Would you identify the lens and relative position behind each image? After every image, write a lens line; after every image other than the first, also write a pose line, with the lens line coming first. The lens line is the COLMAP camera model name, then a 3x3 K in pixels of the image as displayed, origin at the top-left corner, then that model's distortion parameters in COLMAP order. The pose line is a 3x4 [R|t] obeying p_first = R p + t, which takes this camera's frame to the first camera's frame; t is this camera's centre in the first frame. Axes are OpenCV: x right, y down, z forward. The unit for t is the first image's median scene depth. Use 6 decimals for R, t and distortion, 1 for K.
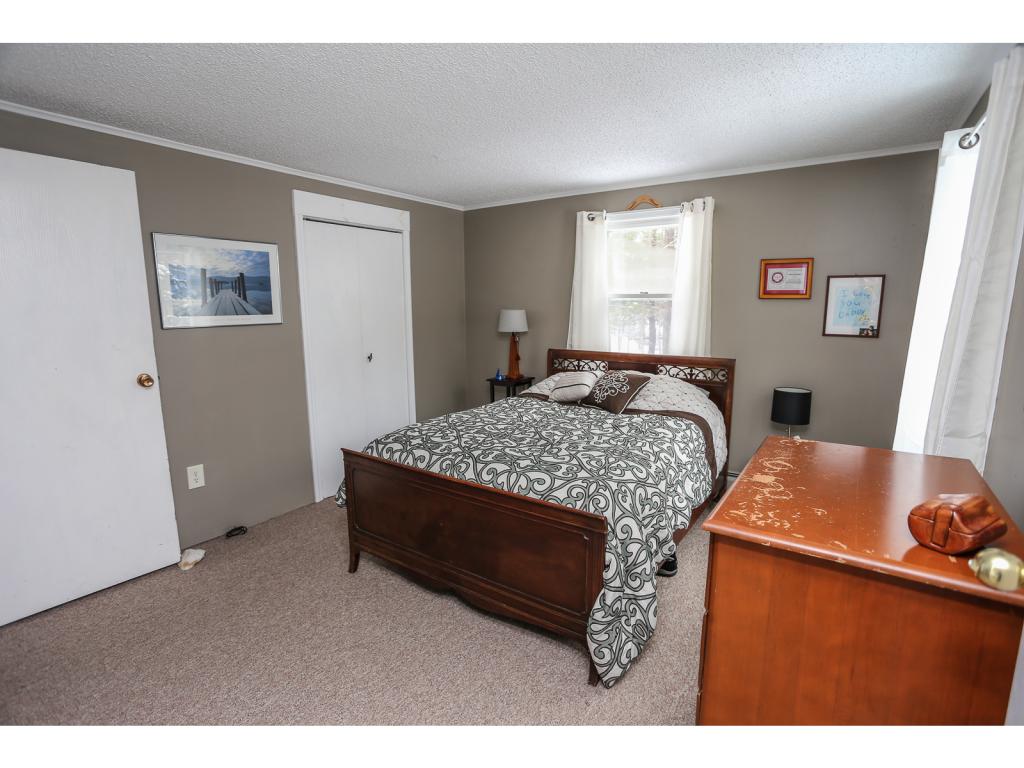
lens RADIAL K [[497.3, 0, 509.5], [0, 497.3, 383.3], [0, 0, 1]] dist [-0.074533, 0.030818]
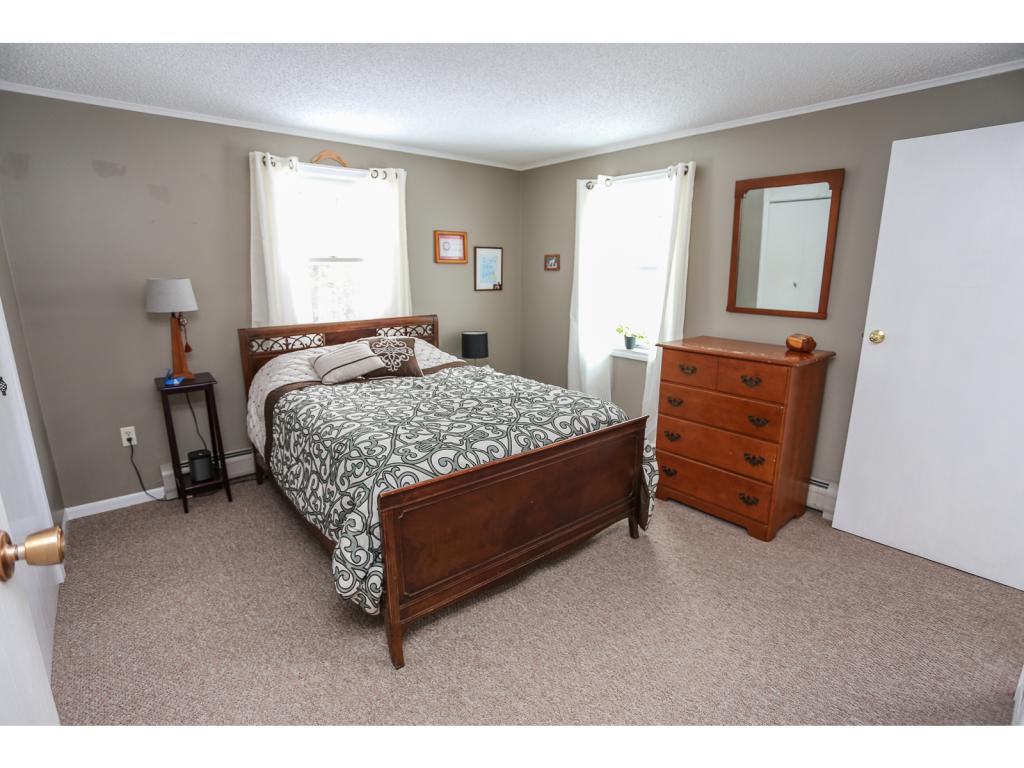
lens RADIAL K [[497.3, 0, 509.5], [0, 497.3, 383.3], [0, 0, 1]] dist [-0.074533, 0.030818]
pose [[0.274120, -0.211031, 0.938256, -0.653516], [0.150538, 0.973016, 0.174868, -0.070622], [-0.949840, 0.093309, 0.298491, 0.487748]]
